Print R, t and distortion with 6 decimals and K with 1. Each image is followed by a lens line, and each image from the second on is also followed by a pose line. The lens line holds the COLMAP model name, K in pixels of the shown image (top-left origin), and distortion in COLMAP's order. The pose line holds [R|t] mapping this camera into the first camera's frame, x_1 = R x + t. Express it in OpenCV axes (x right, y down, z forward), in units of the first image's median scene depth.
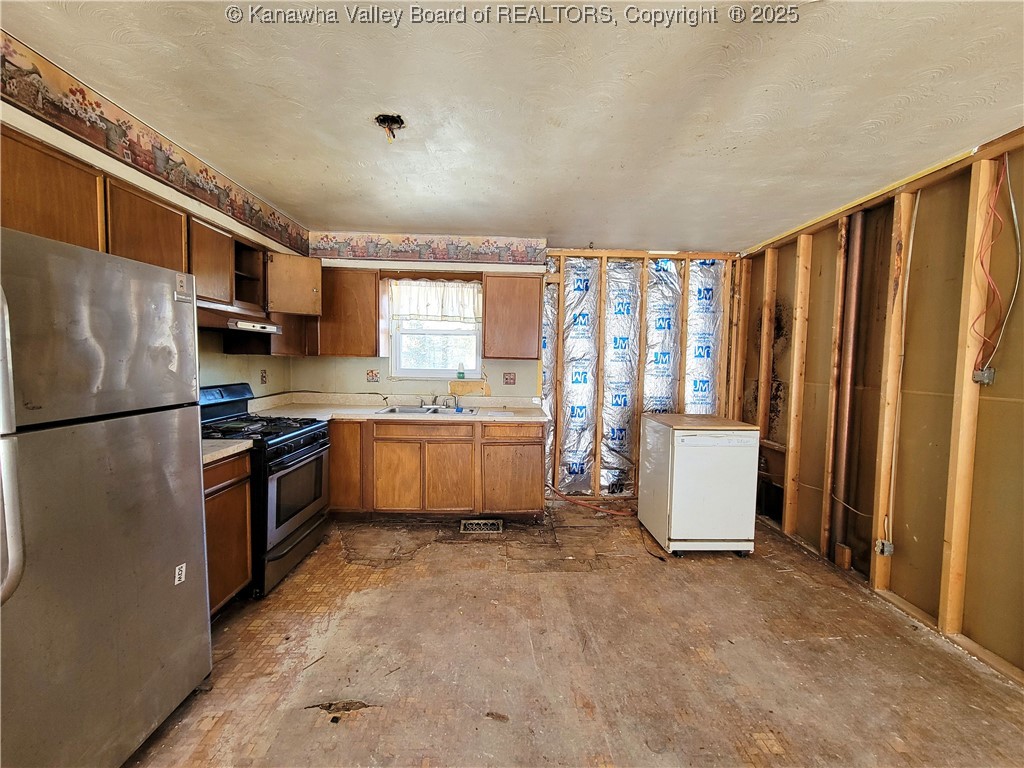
lens RADIAL K [[417.6, 0, 518.4], [0, 417.6, 382.9], [0, 0, 1]] dist [0.007030, -0.002256]
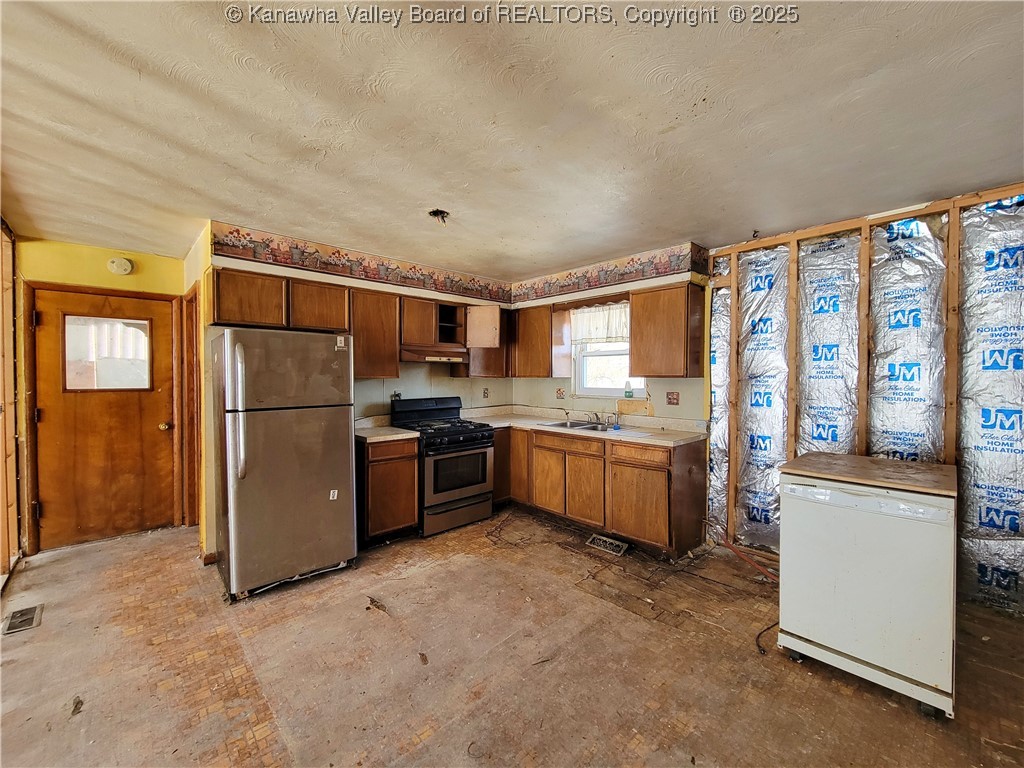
lens RADIAL K [[417.6, 0, 517.2], [0, 417.6, 382.5], [0, 0, 1]] dist [0.007030, -0.002256]
pose [[0.664994, -0.006651, -0.746819, 0.517504], [-0.030059, 0.998912, -0.035662, -0.002749], [0.746244, 0.046164, 0.664070, 0.154509]]
